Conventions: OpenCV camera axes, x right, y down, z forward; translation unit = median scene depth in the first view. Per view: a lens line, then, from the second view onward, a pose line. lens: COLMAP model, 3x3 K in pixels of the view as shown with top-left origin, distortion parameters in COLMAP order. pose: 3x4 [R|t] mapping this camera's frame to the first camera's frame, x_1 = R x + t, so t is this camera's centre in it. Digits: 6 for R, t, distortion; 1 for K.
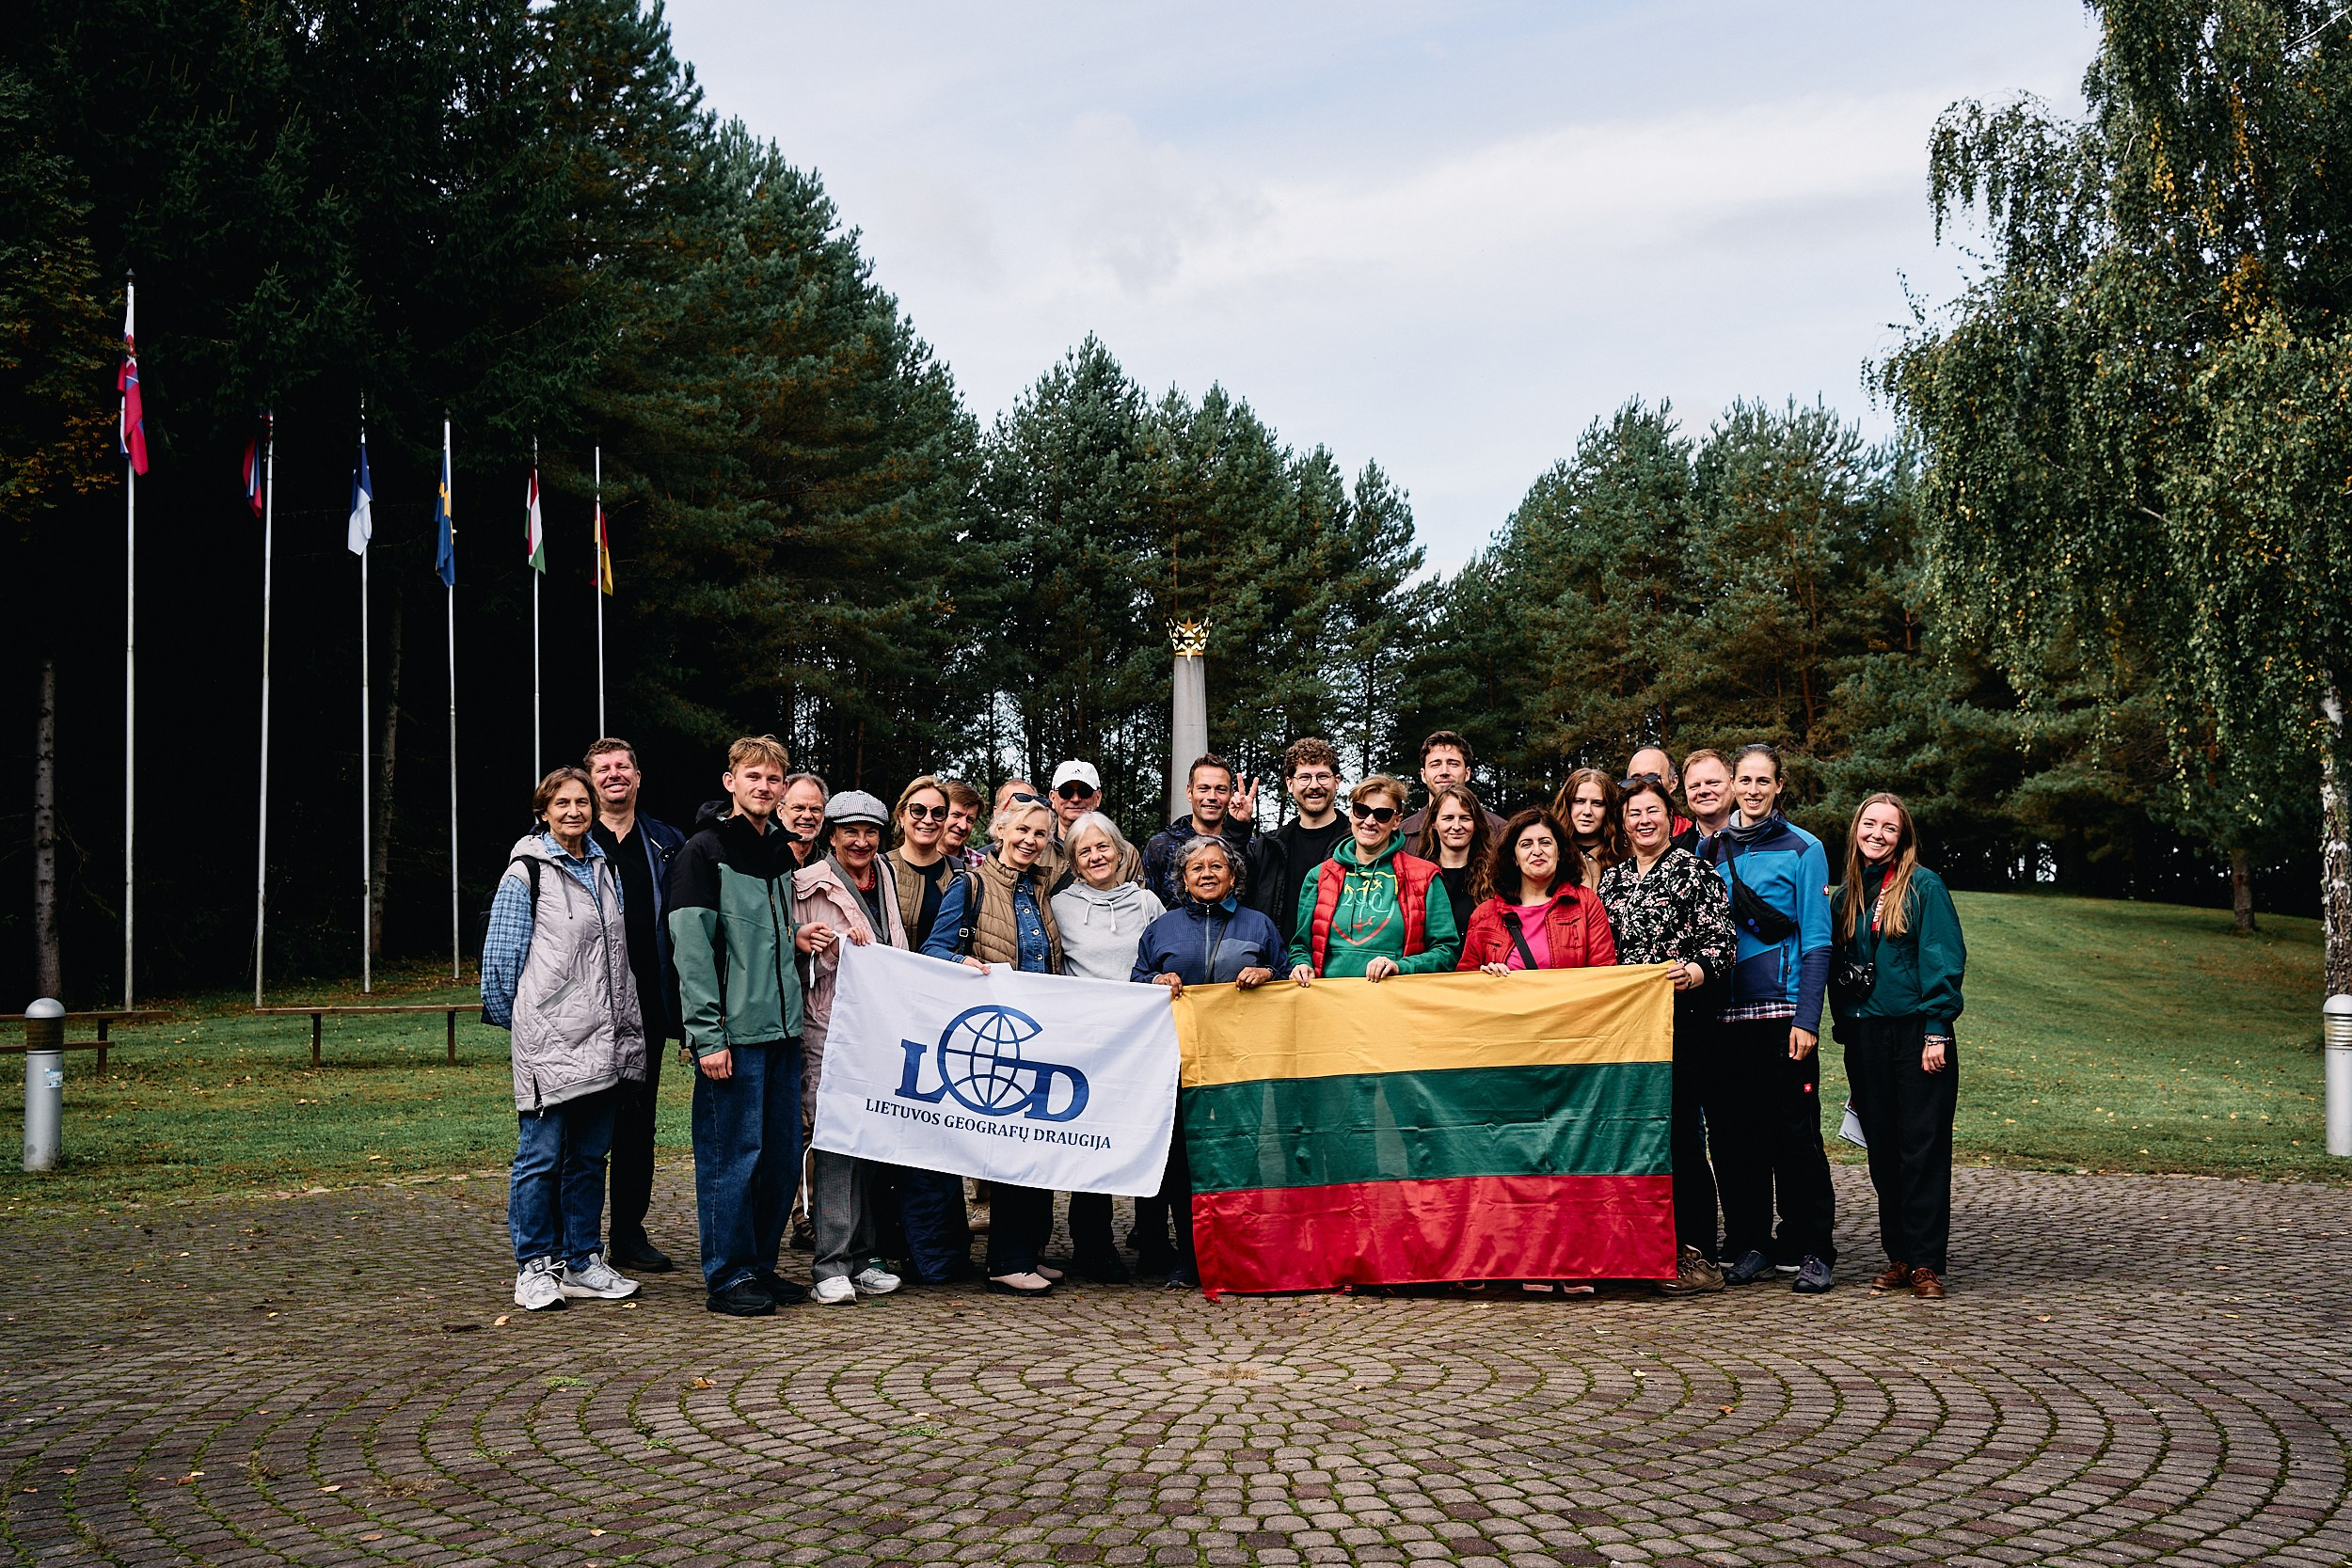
lens RADIAL K [[2419.5, 0, 1208.3], [0, 2419.5, 781.0], [0, 0, 1]] dist [0.016743, -0.012508]
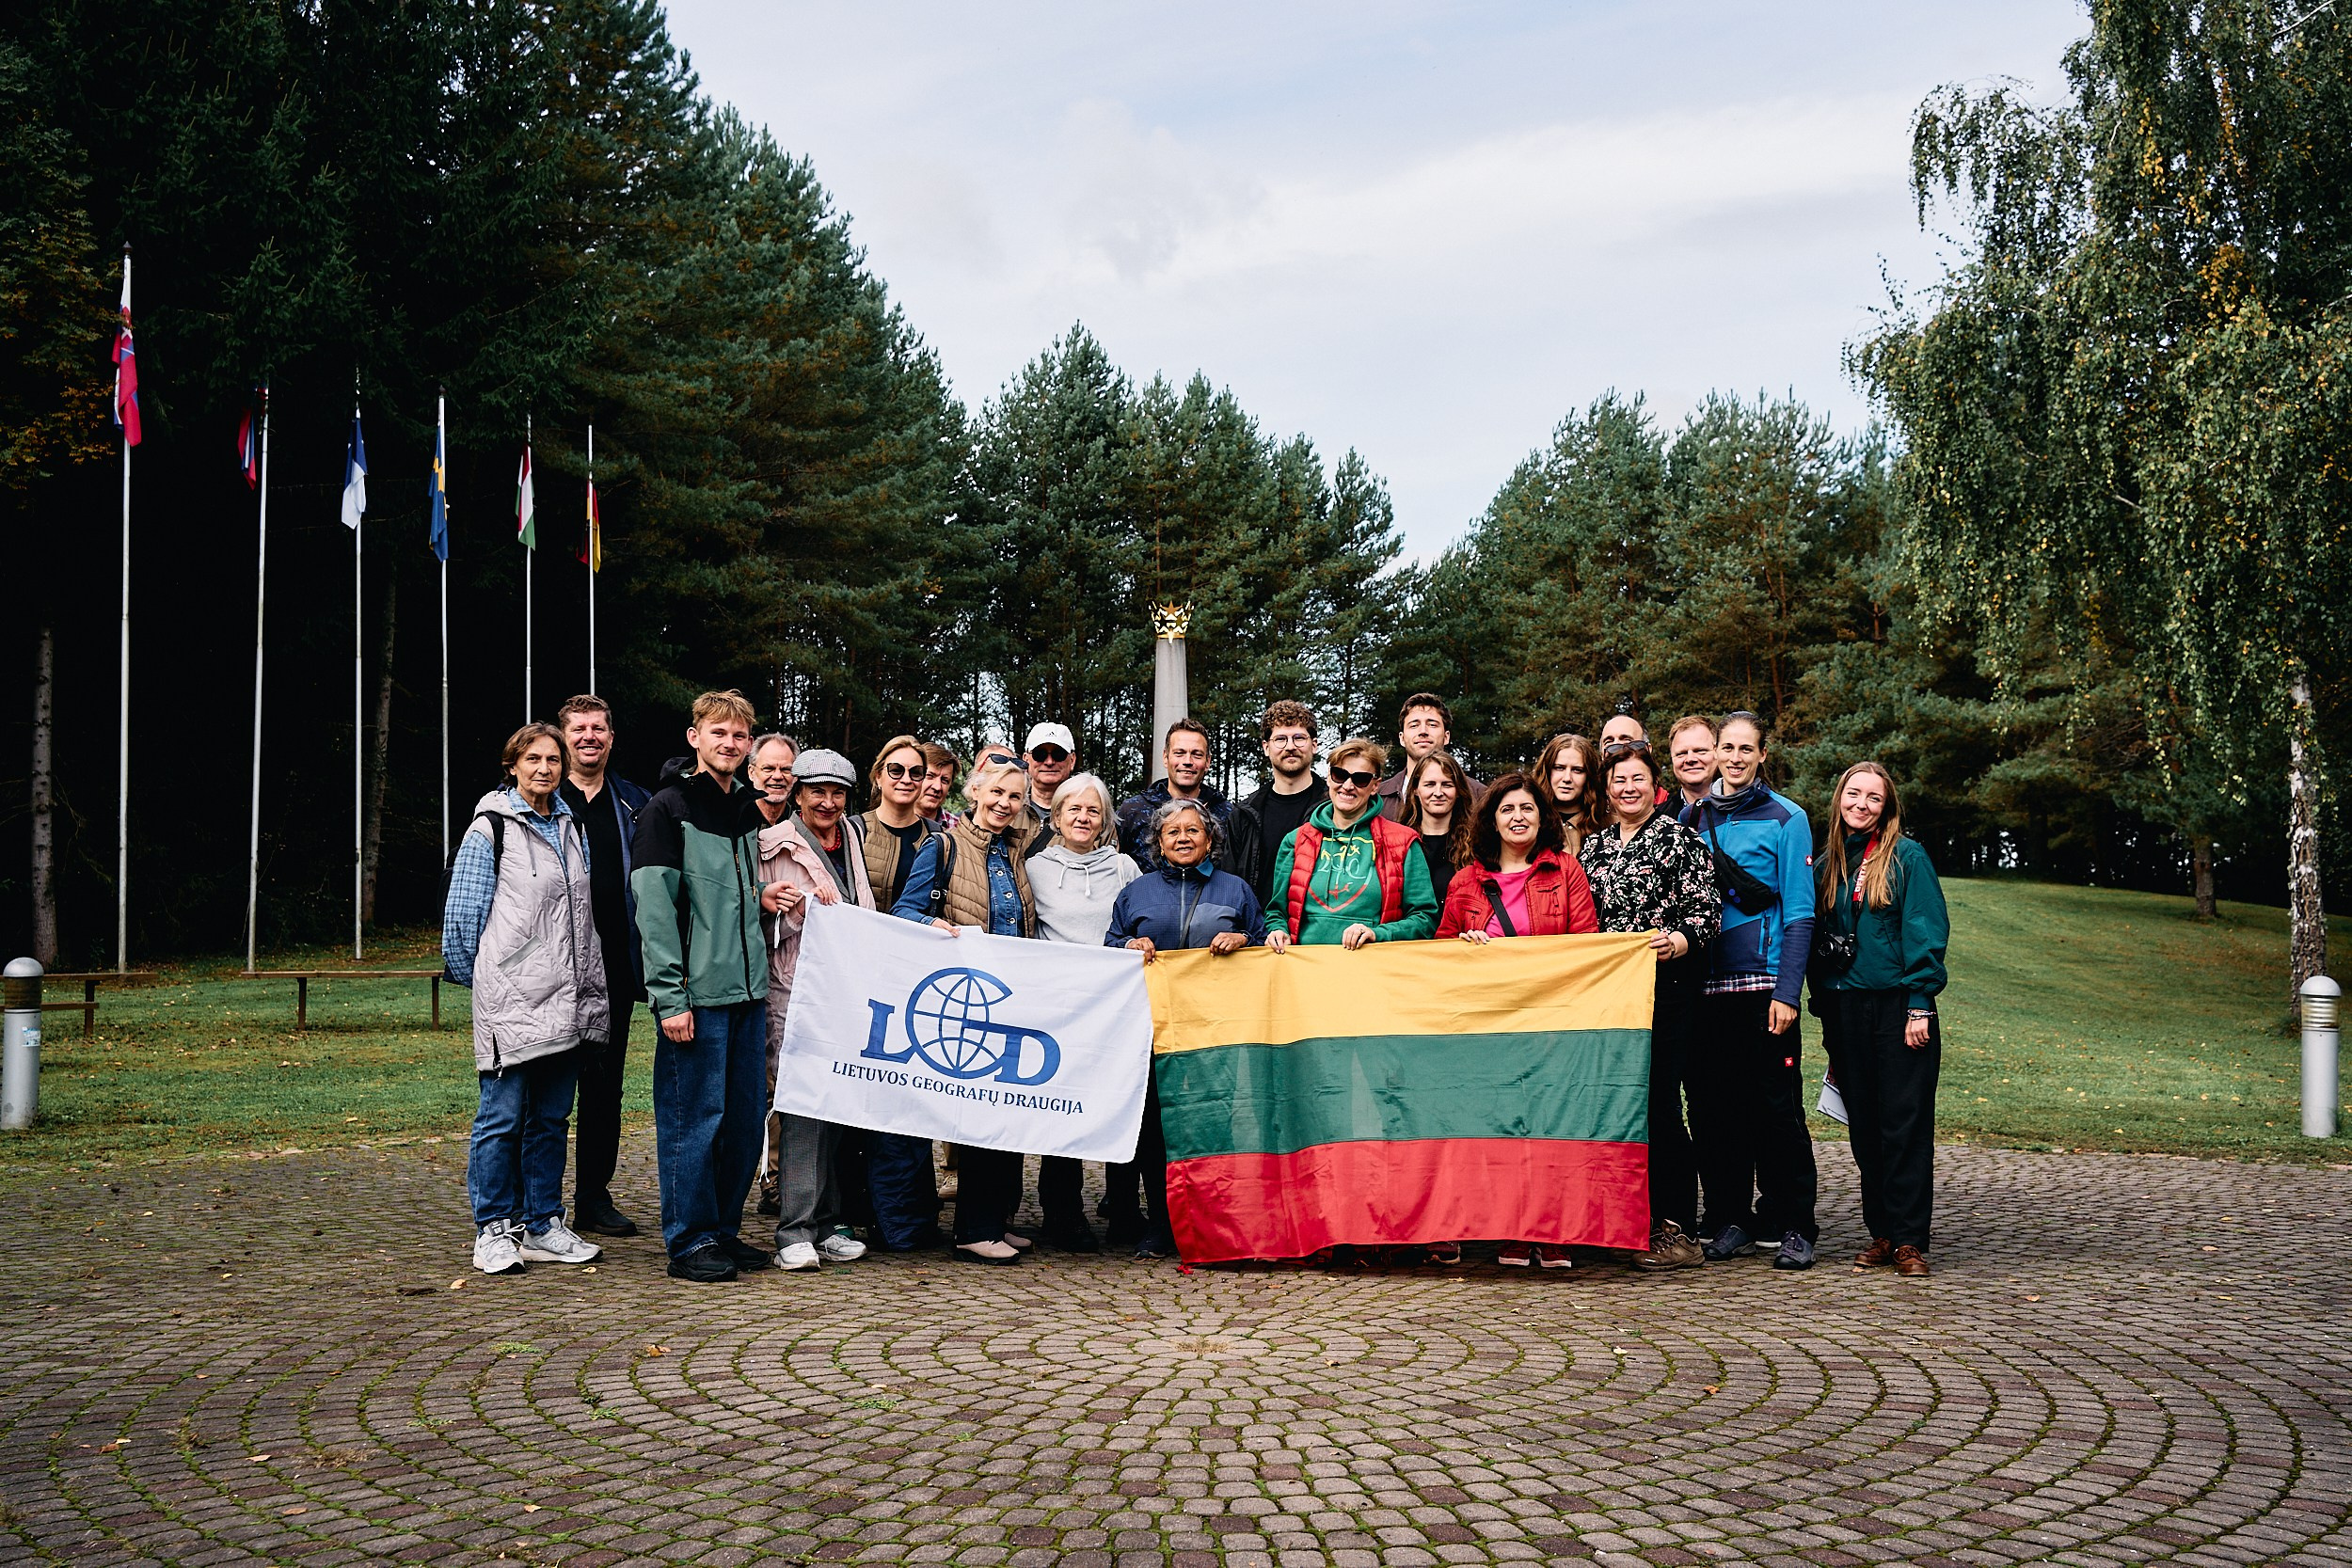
lens RADIAL K [[2346.6, 0, 1176.0], [0, 2346.6, 784.0], [0, 0, 1]] dist [0.007527, 0.021171]
pose [[0.999941, 0.009143, -0.005843, 0.001085], [-0.009099, 0.999931, 0.007467, 0.003840], [0.005911, -0.007414, 0.999955, 0.019156]]
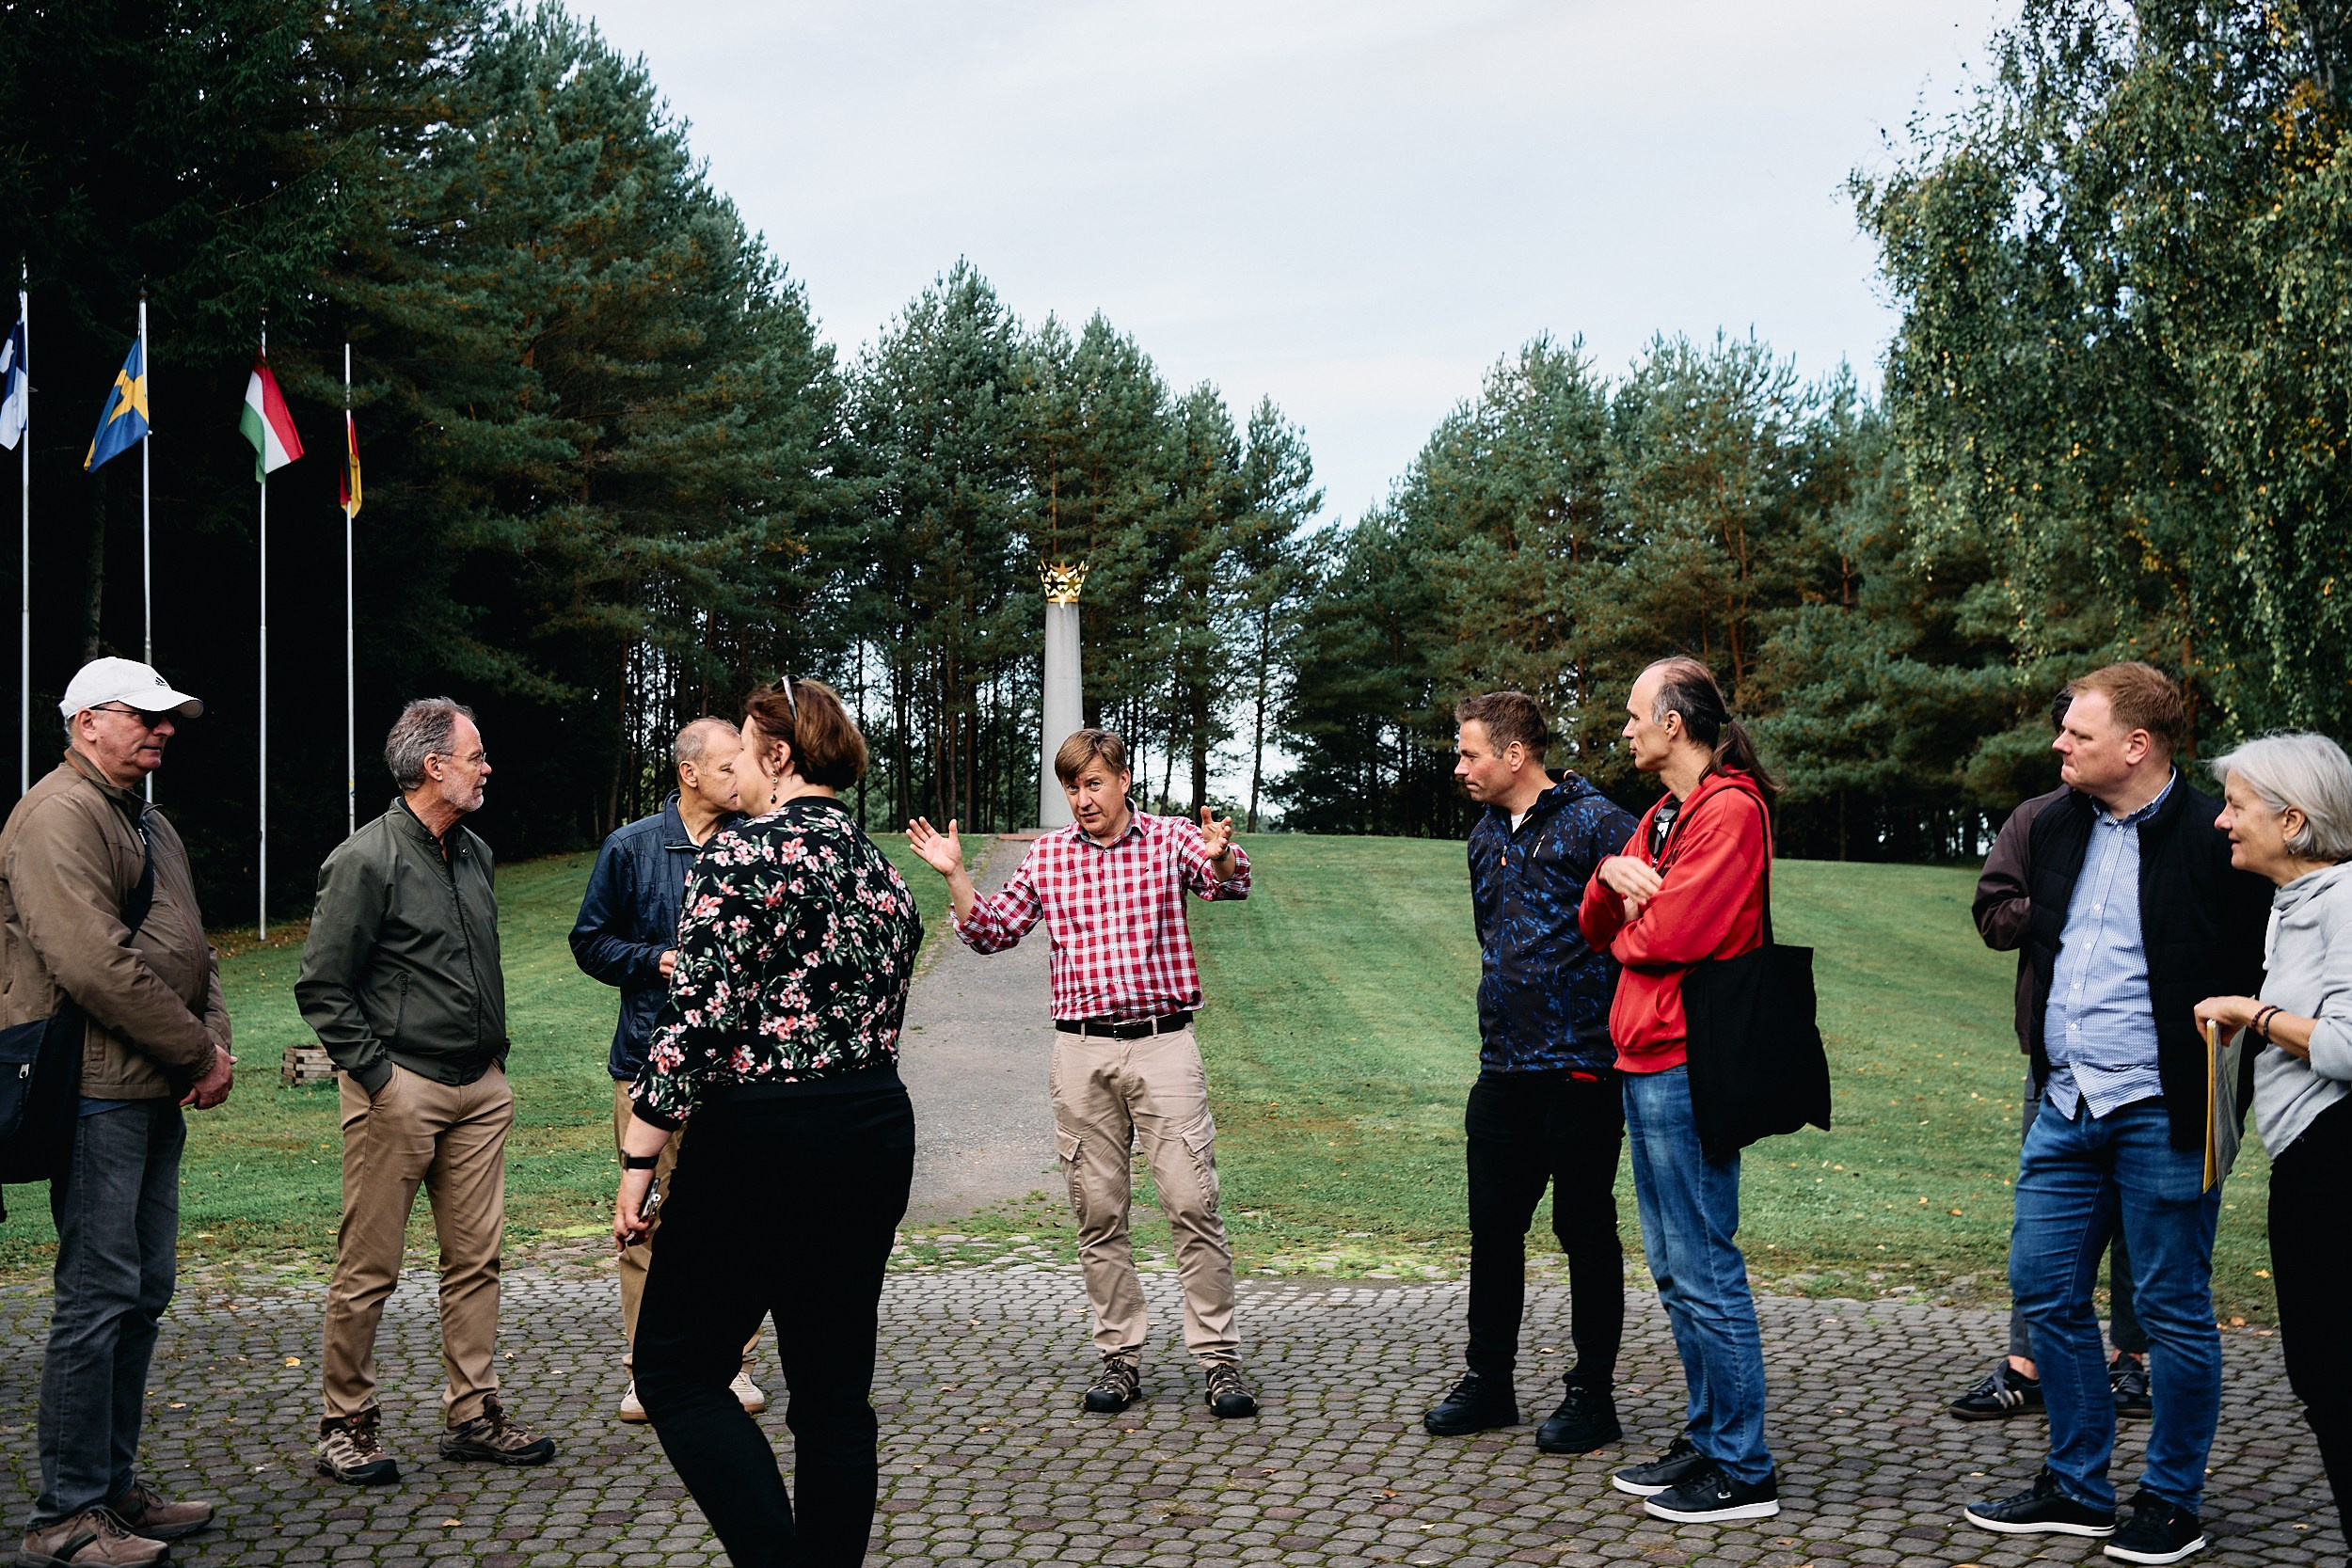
lens RADIAL K [[2324.9, 0, 1176.0], [0, 2324.9, 732.9], [0, 0, 1]] dist [0.037751, 0.010210]
pose [[0.999924, 0.005133, 0.011222, 0.044250], [-0.005059, 0.999965, -0.006643, 0.005784], [-0.011256, 0.006586, 0.999915, 0.210291]]
